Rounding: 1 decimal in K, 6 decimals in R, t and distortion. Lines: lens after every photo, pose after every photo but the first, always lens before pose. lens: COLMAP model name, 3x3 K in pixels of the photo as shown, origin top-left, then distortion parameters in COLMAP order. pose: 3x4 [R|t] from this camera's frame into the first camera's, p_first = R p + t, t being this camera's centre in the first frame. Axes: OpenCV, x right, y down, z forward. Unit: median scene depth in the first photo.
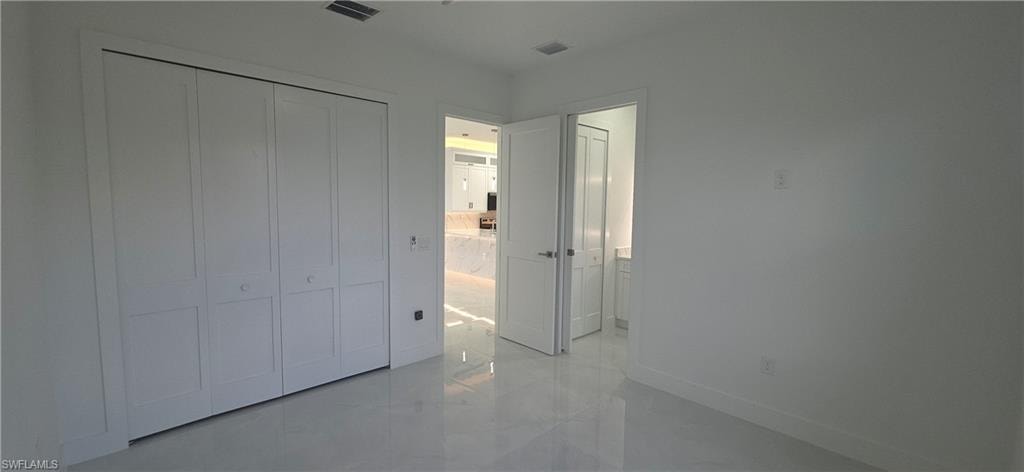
lens RADIAL K [[405.5, 0, 508.7], [0, 405.5, 236.2], [0, 0, 1]] dist [0.007355, -0.001679]
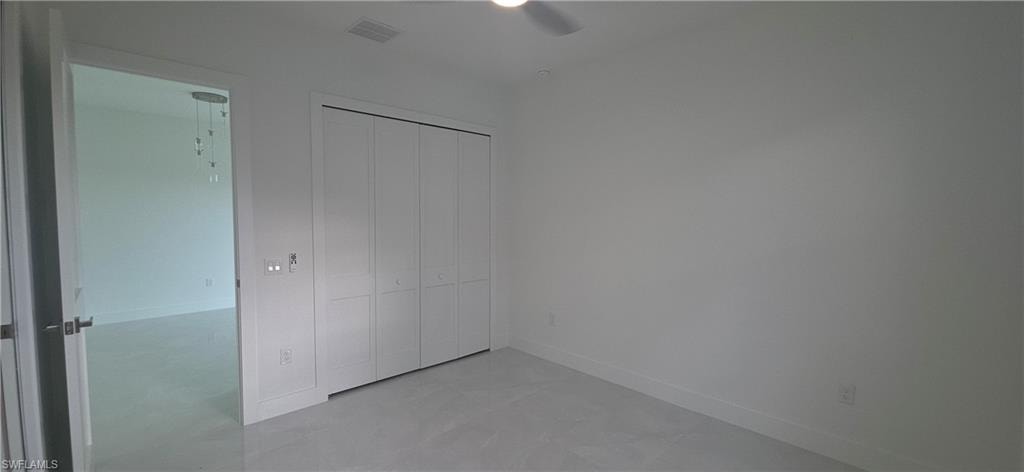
lens RADIAL K [[405.5, 0, 503.5], [0, 405.5, 240.6], [0, 0, 1]] dist [0.007355, -0.001679]
pose [[0.999914, -0.006621, -0.011322, -0.233454], [0.006418, 0.999820, -0.017830, 0.015700], [0.011438, 0.017756, 0.999777, -0.221900]]
